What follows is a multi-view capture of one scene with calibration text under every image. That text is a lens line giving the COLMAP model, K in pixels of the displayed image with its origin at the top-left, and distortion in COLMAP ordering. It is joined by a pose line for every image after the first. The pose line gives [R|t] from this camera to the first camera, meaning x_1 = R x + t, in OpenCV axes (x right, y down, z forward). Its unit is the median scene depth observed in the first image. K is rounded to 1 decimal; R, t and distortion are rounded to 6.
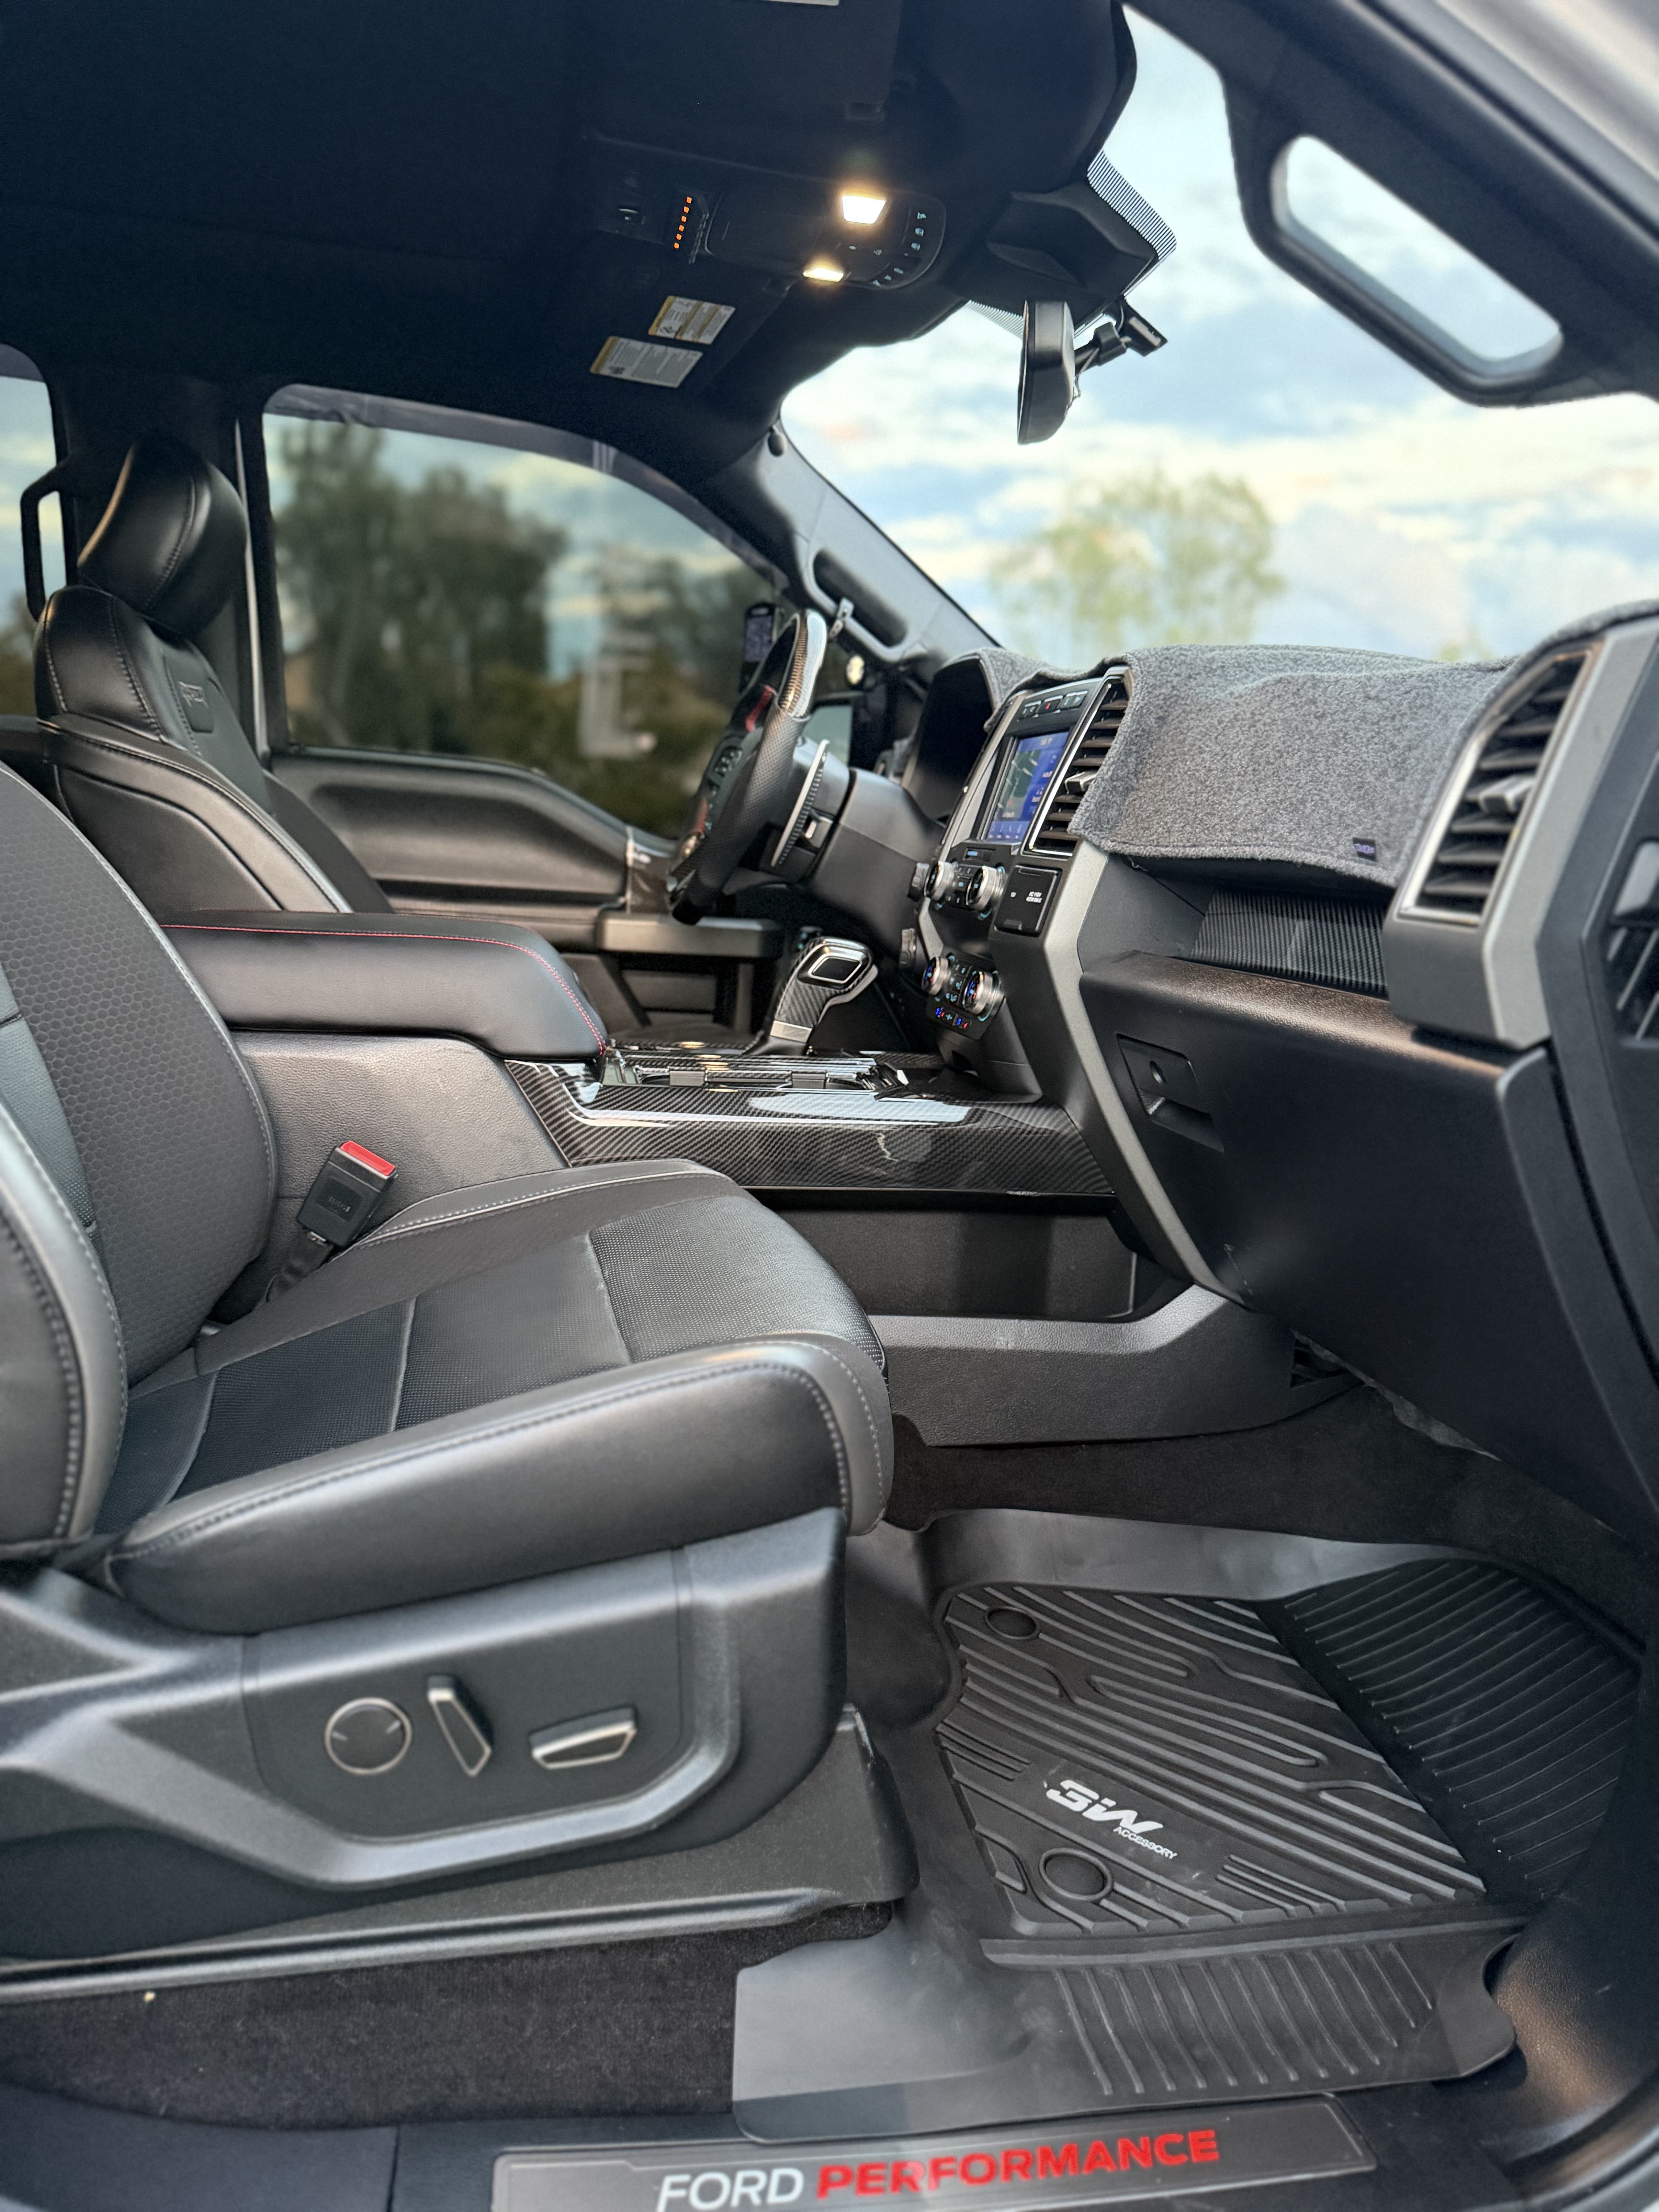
lens RADIAL K [[1603.5, 0, 846.7], [0, 1603.5, 1095.2], [0, 0, 1]] dist [0.048052, -0.085251]
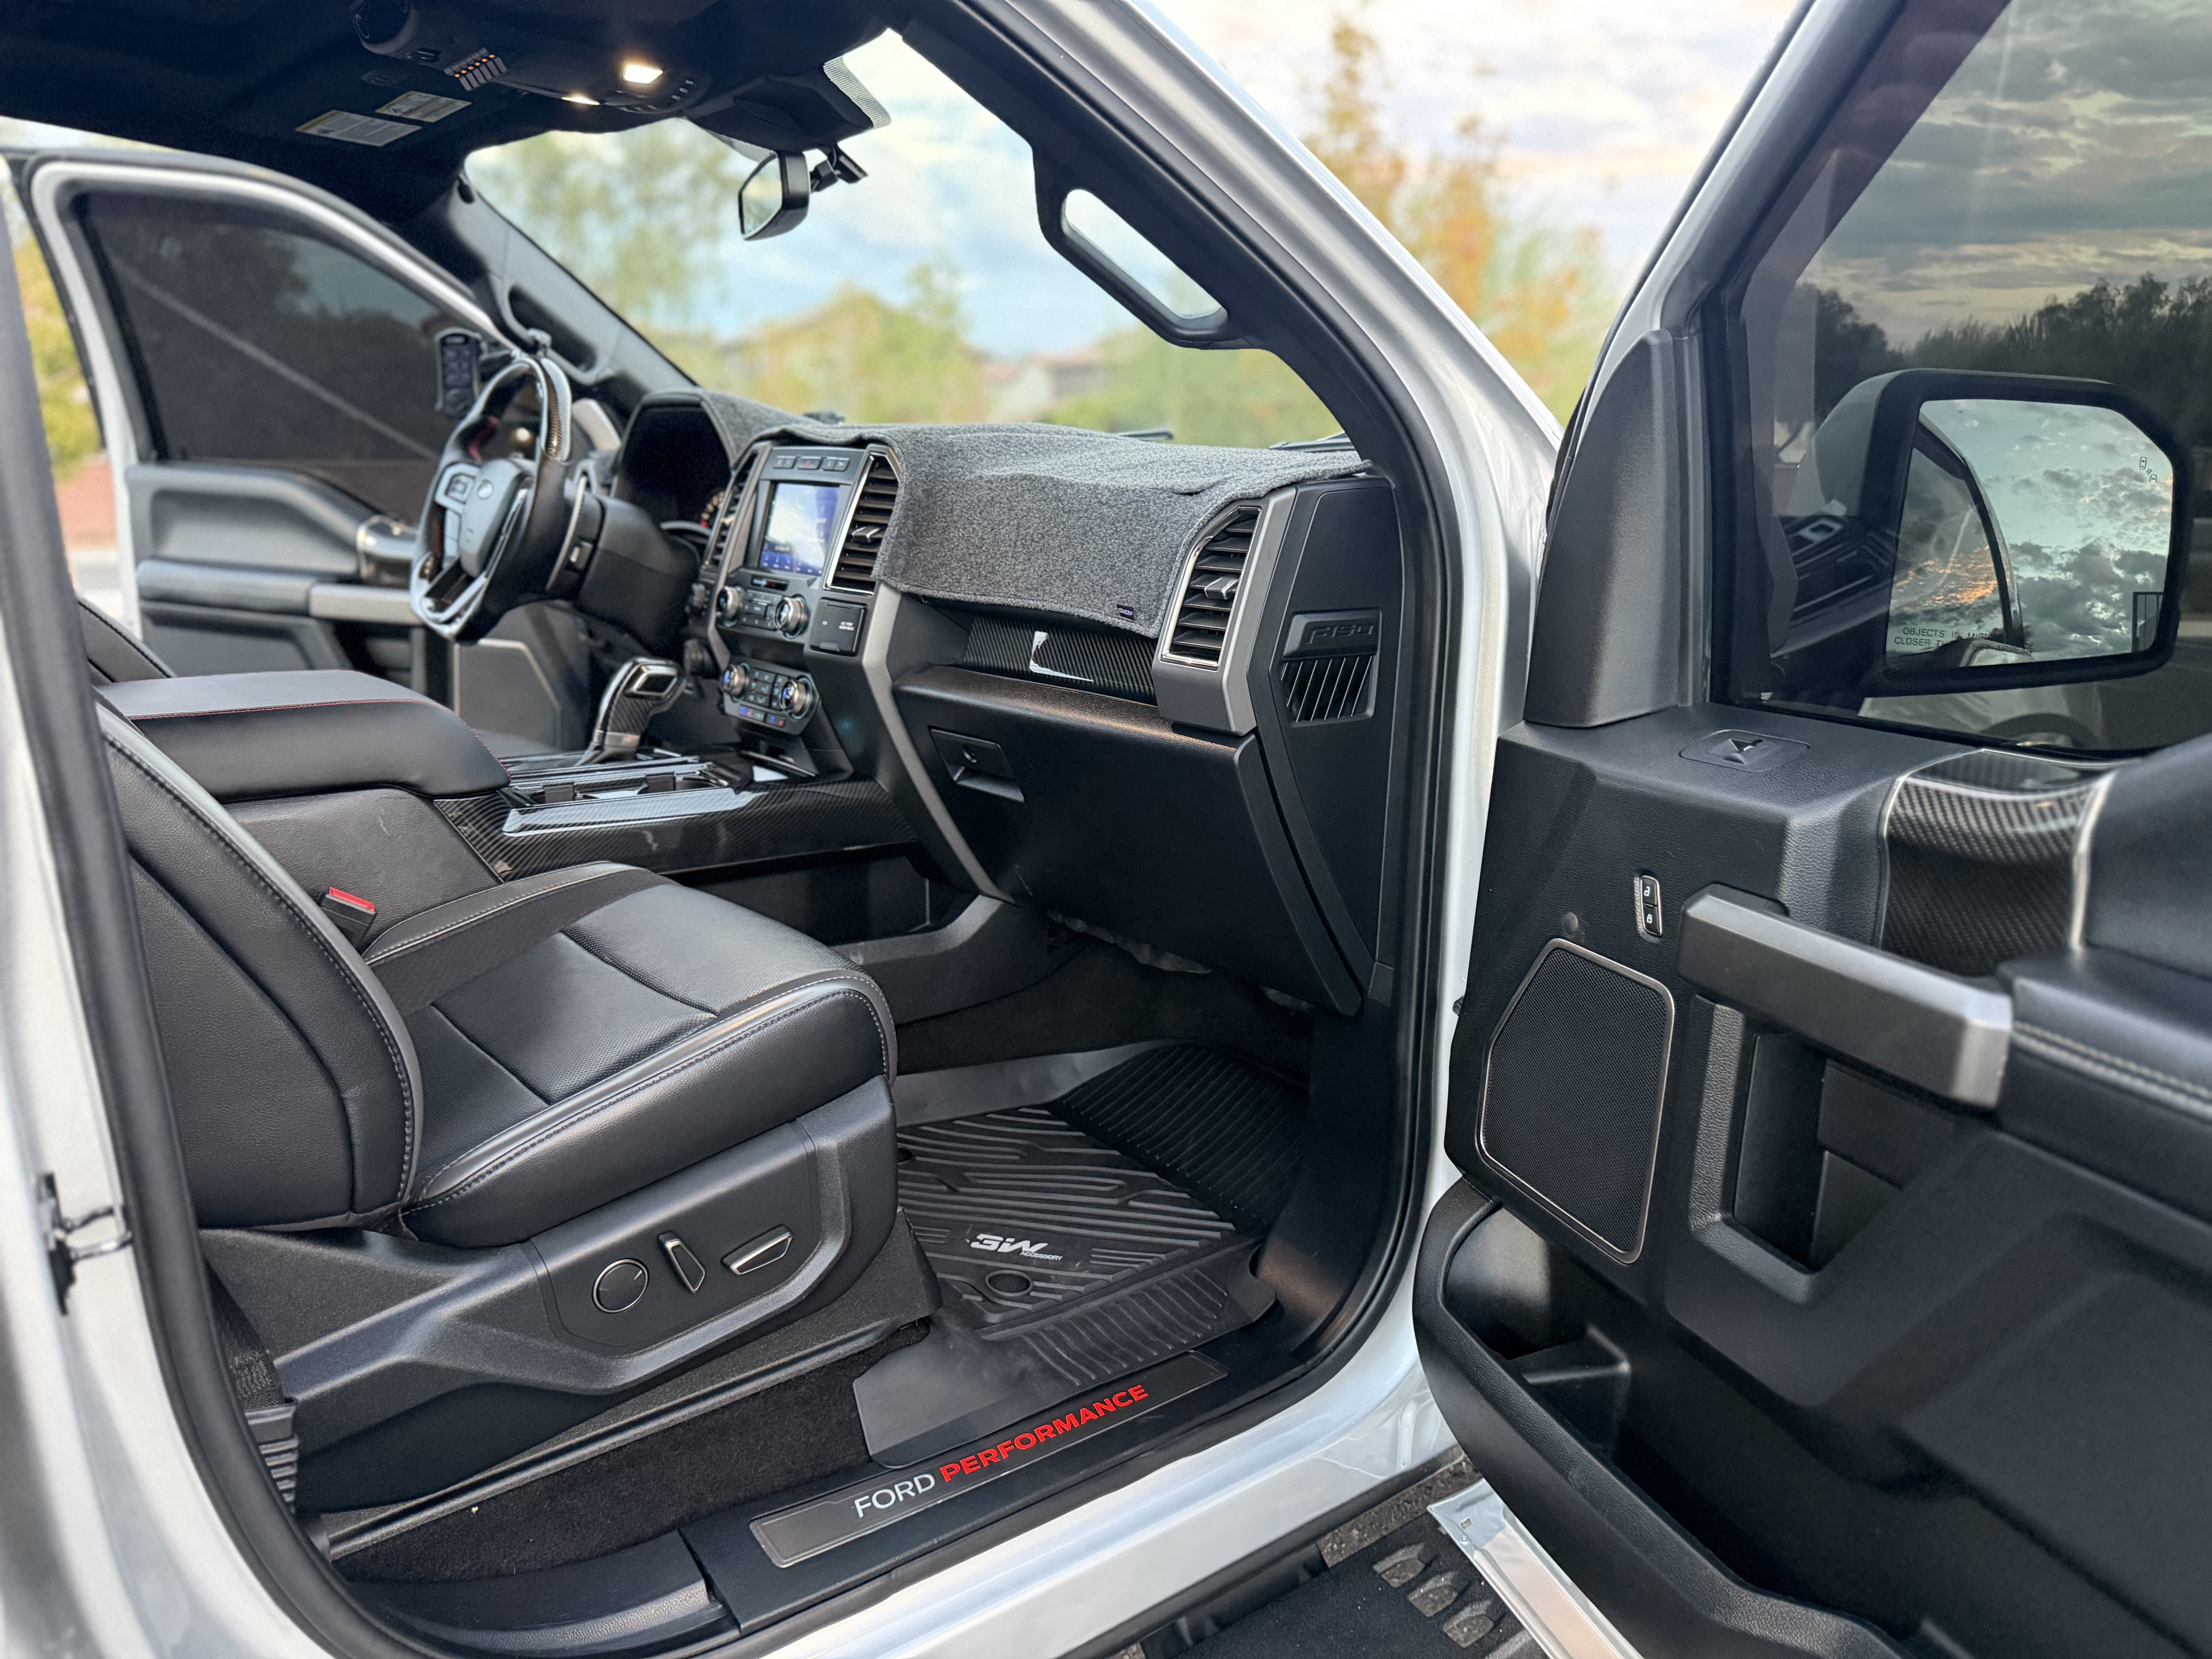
lens RADIAL K [[1548.7, 0, 1156.4], [0, 1548.7, 834.3], [0, 0, 1]] dist [0.034265, -0.047451]
pose [[0.880086, -0.136034, 0.454910, -0.323095], [0.095435, 0.989208, 0.111175, -0.086193], [-0.465124, -0.054429, 0.883571, -0.325382]]
